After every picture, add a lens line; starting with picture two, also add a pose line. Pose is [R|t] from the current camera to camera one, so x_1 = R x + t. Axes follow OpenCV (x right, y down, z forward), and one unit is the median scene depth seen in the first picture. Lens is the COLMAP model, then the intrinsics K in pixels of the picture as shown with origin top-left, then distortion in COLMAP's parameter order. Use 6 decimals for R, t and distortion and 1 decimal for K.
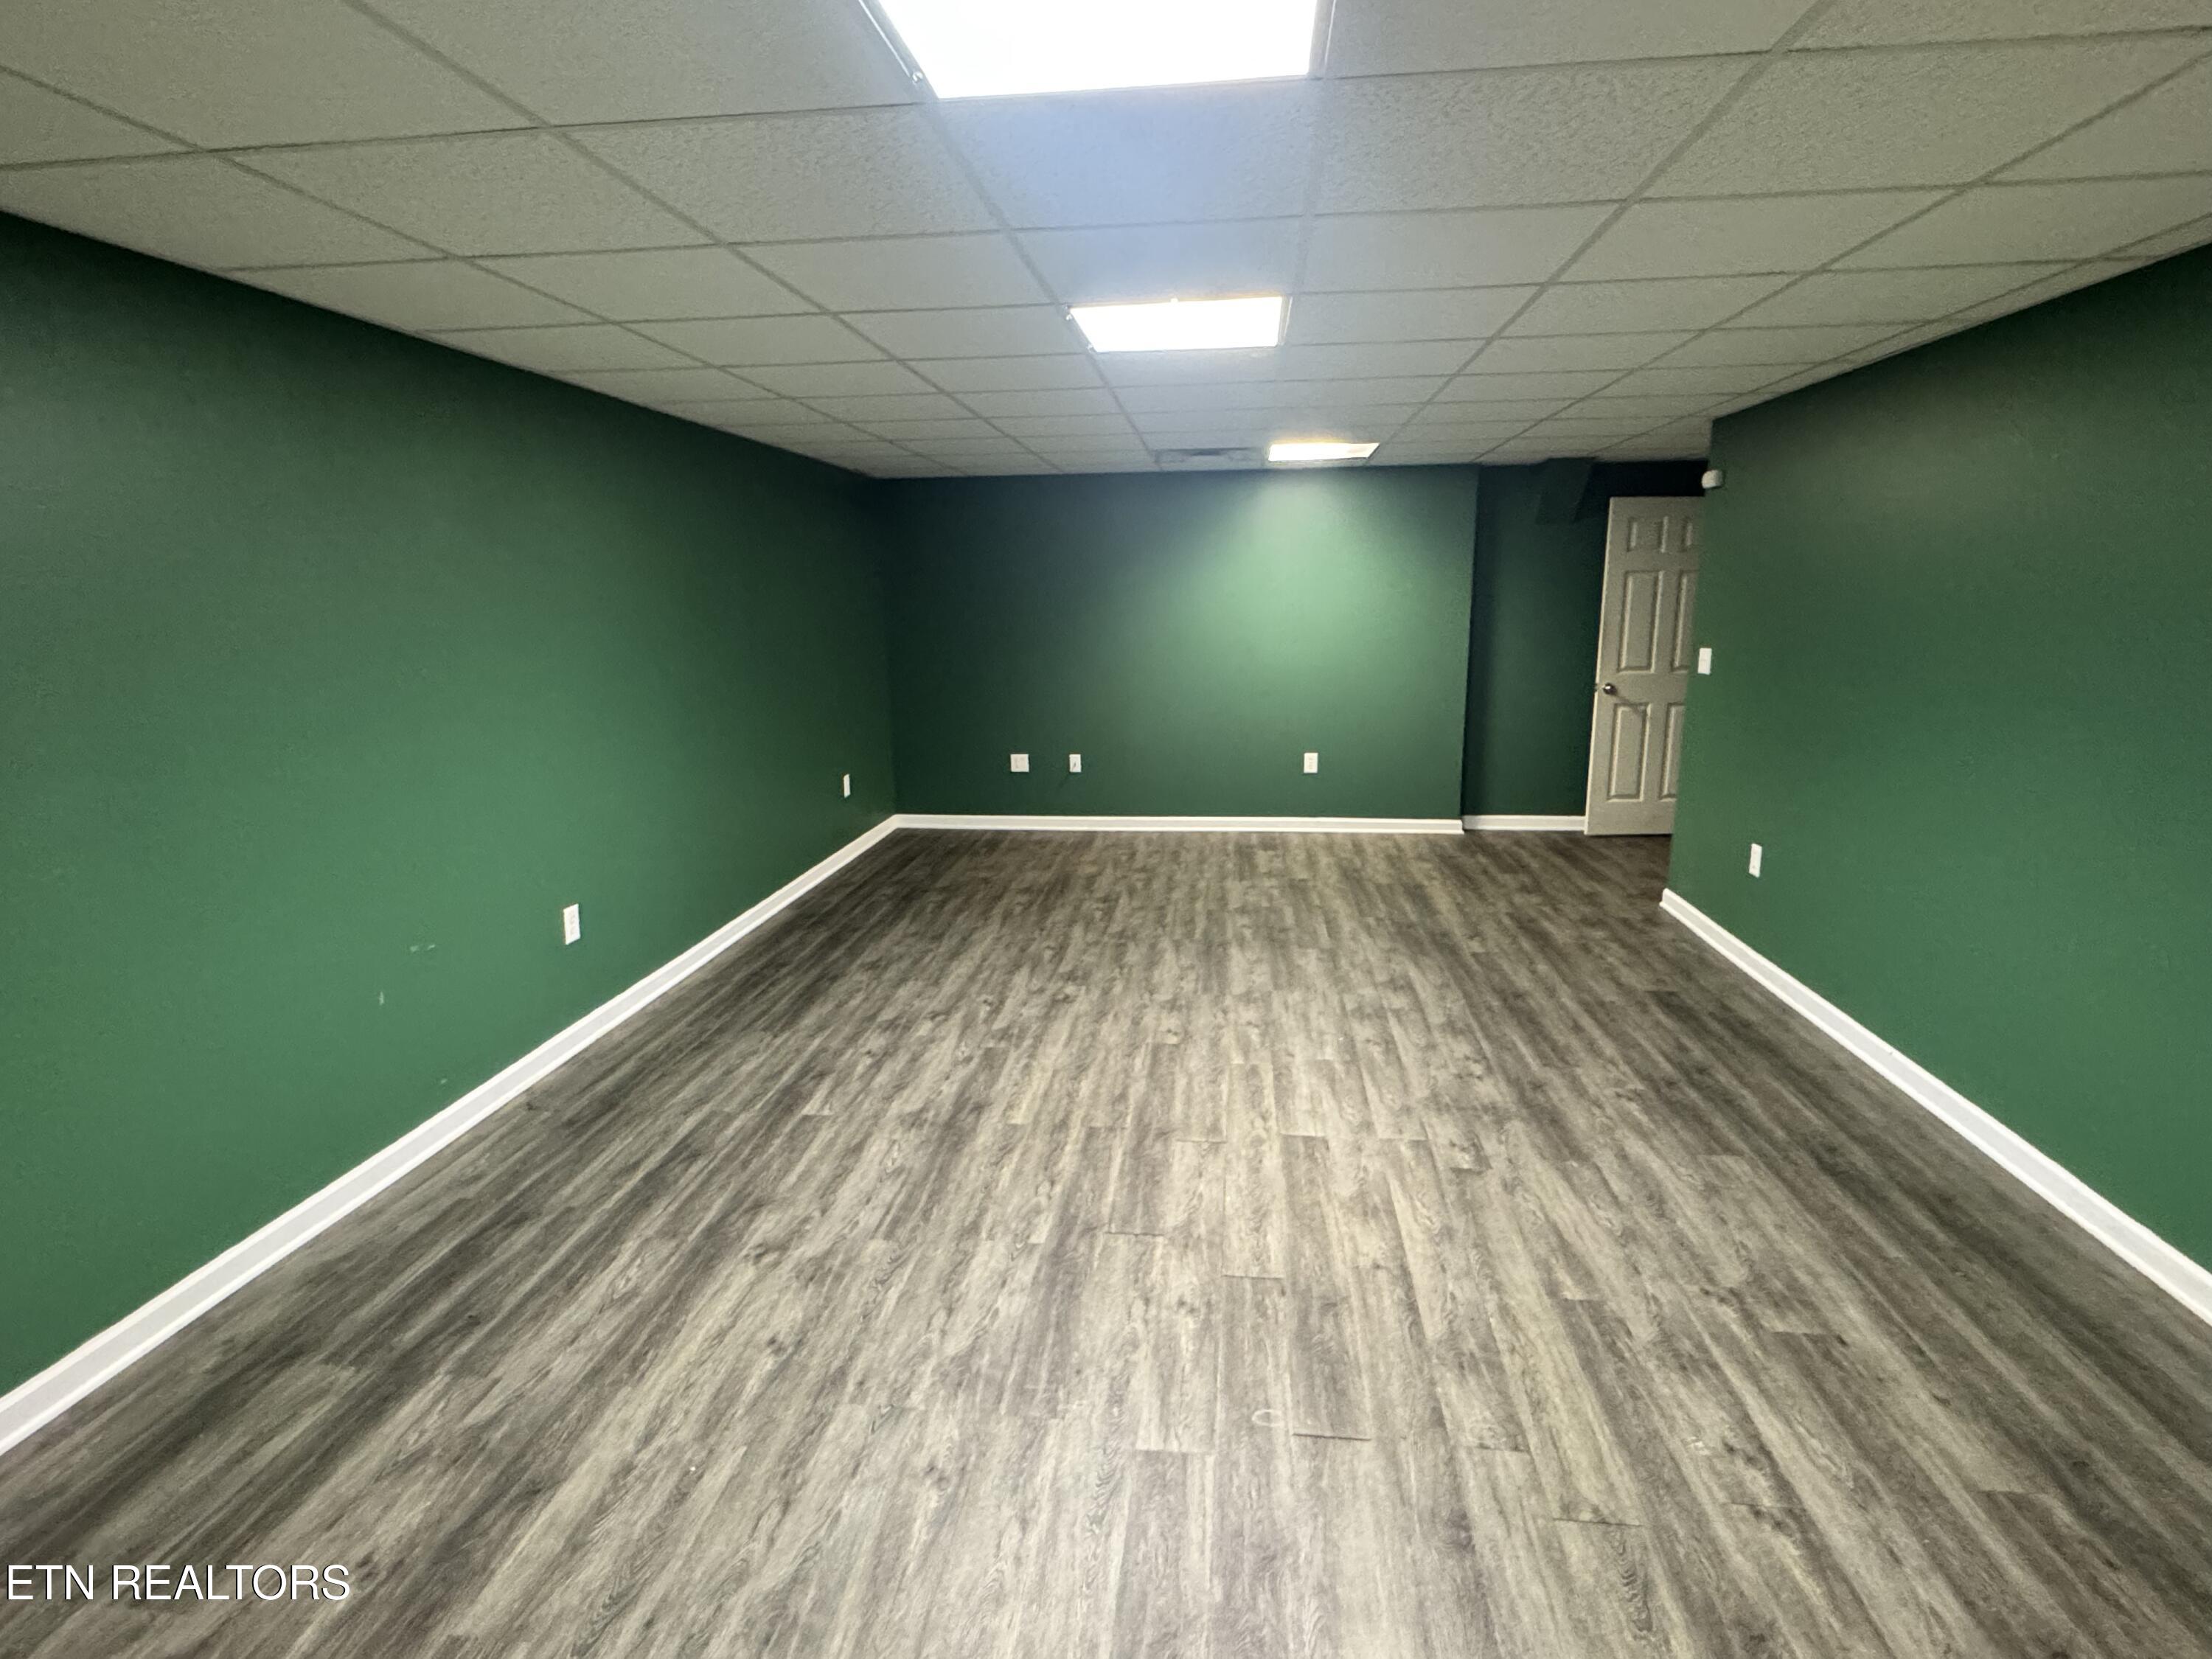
lens RADIAL K [[1155.4, 0, 1067.7], [0, 1155.4, 826.2], [0, 0, 1]] dist [0.000655, 0.000621]
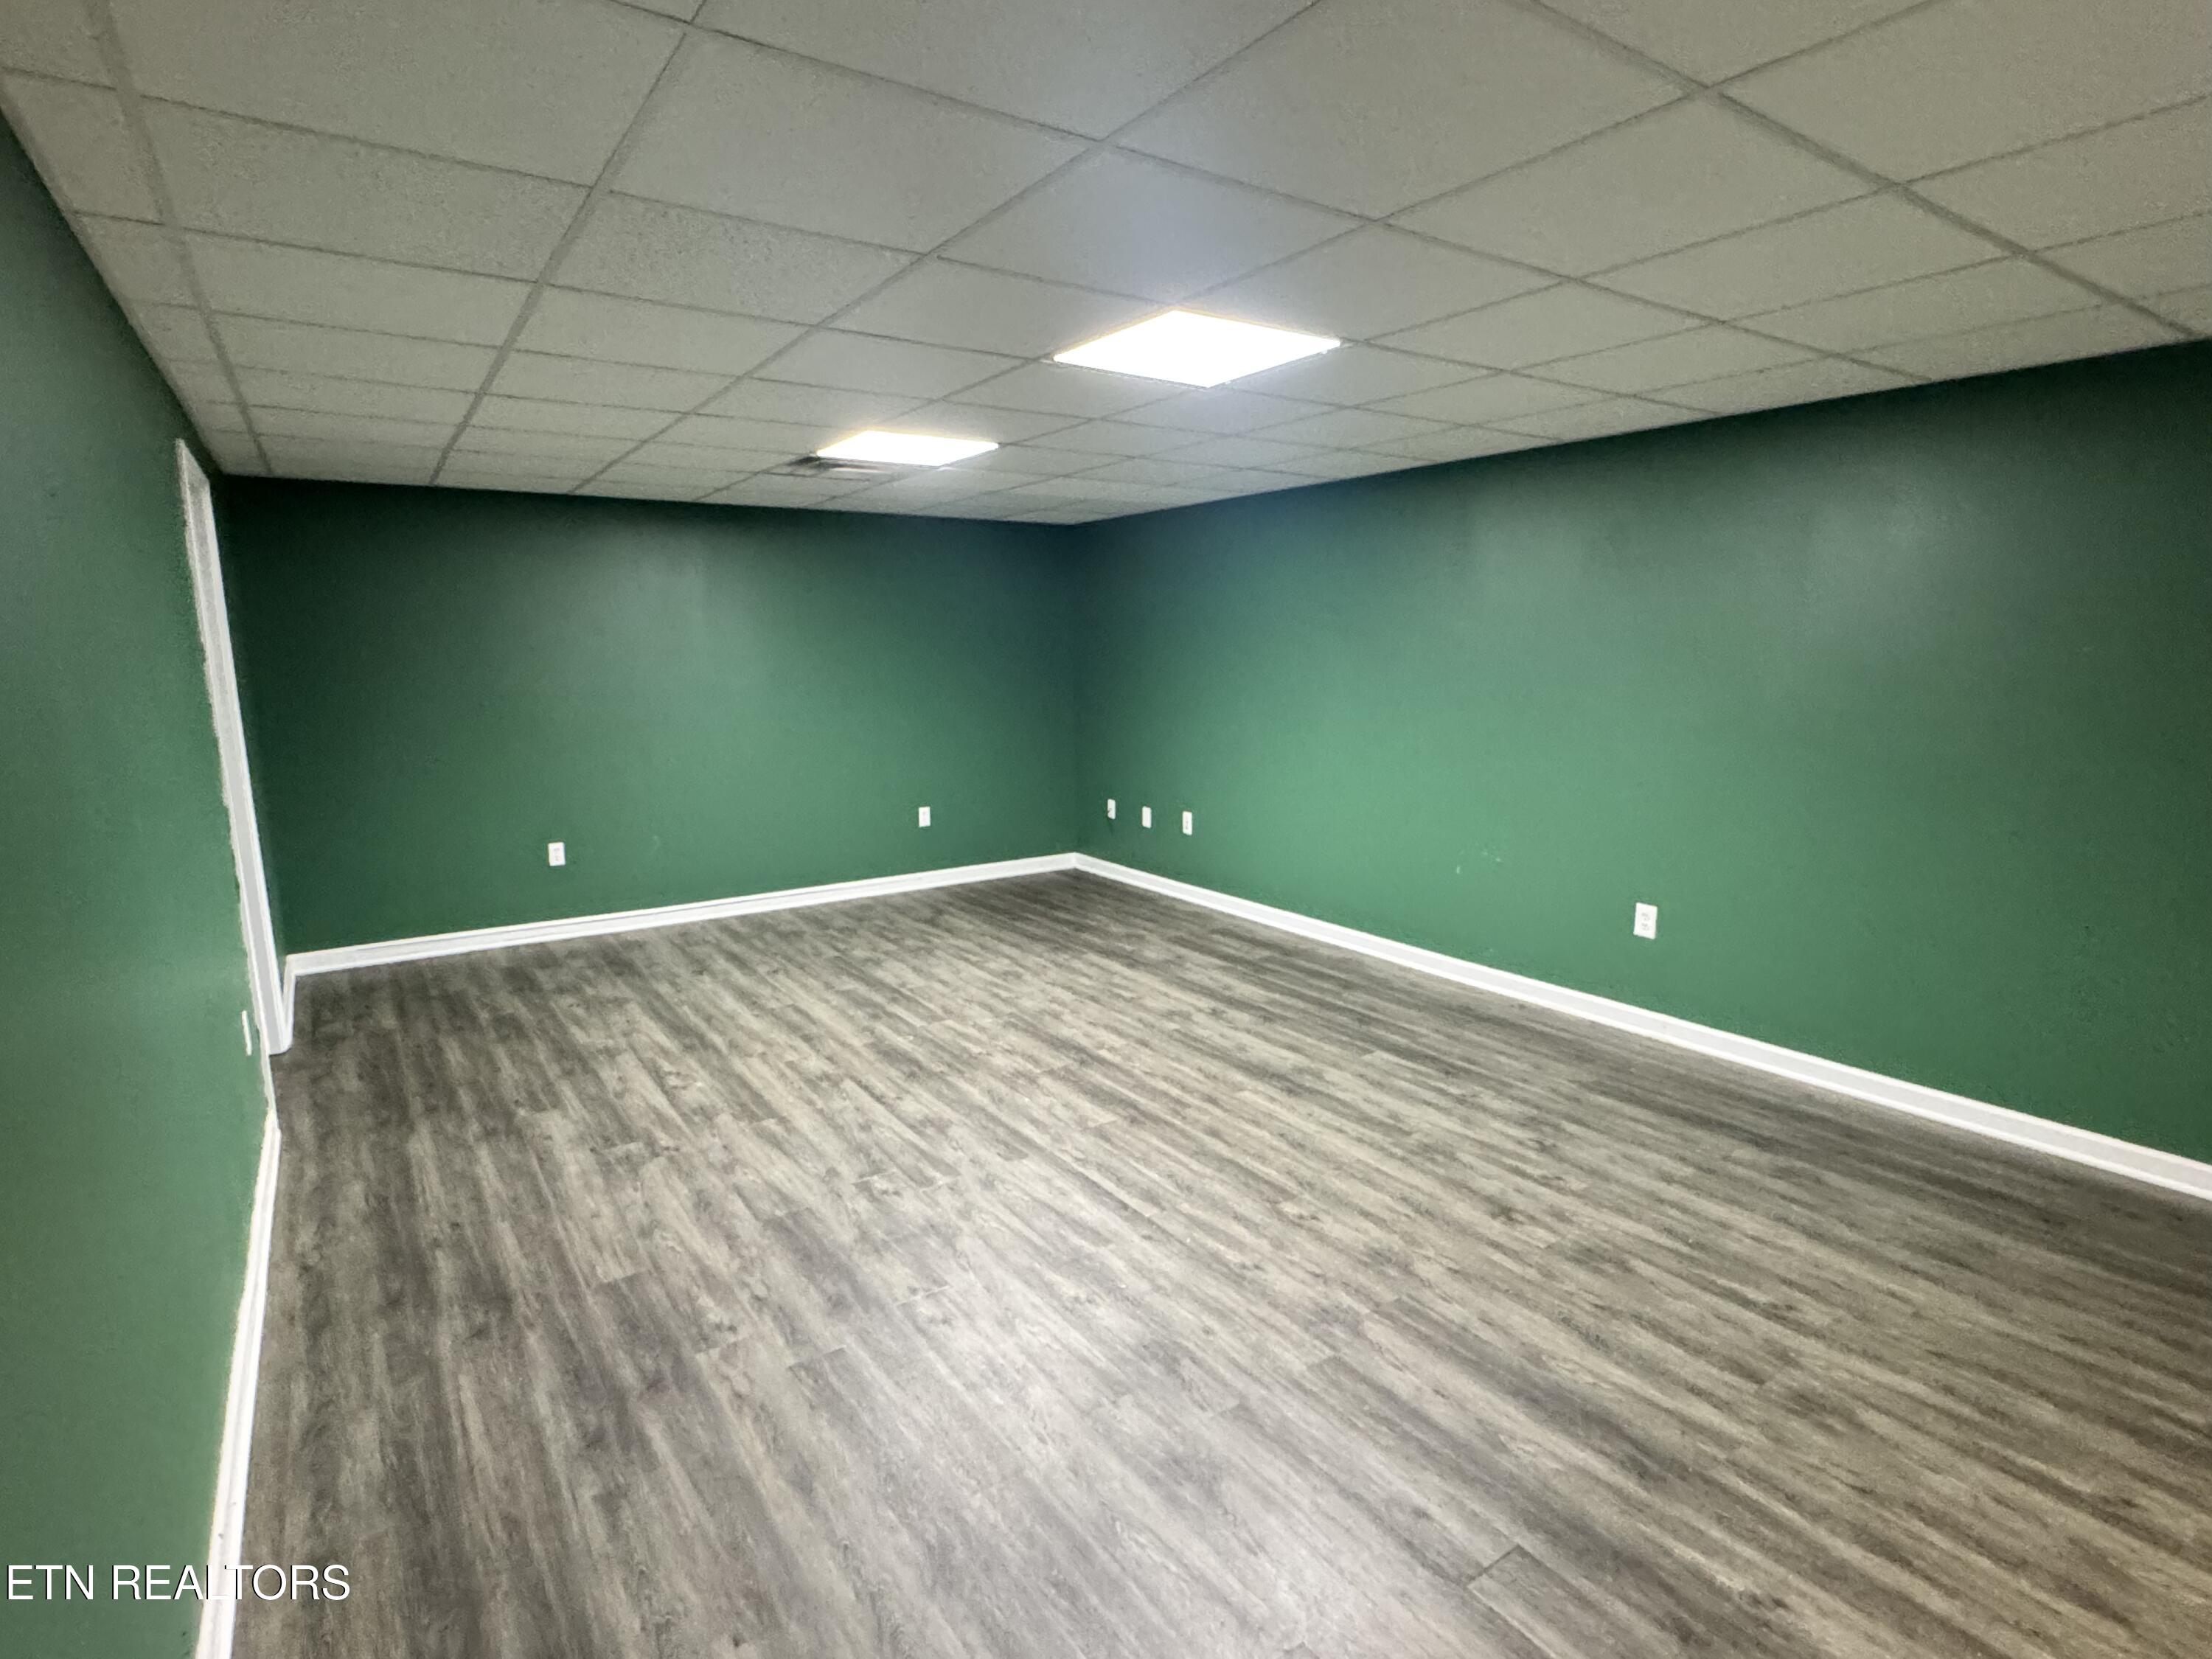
lens RADIAL K [[1155.4, 0, 1067.7], [0, 1155.4, 826.2], [0, 0, 1]] dist [0.000655, 0.000621]
pose [[-0.765729, 0.118525, -0.632148, 0.853566], [-0.111963, 0.943301, 0.312487, -0.354517], [0.633343, 0.310057, -0.709042, 1.795959]]
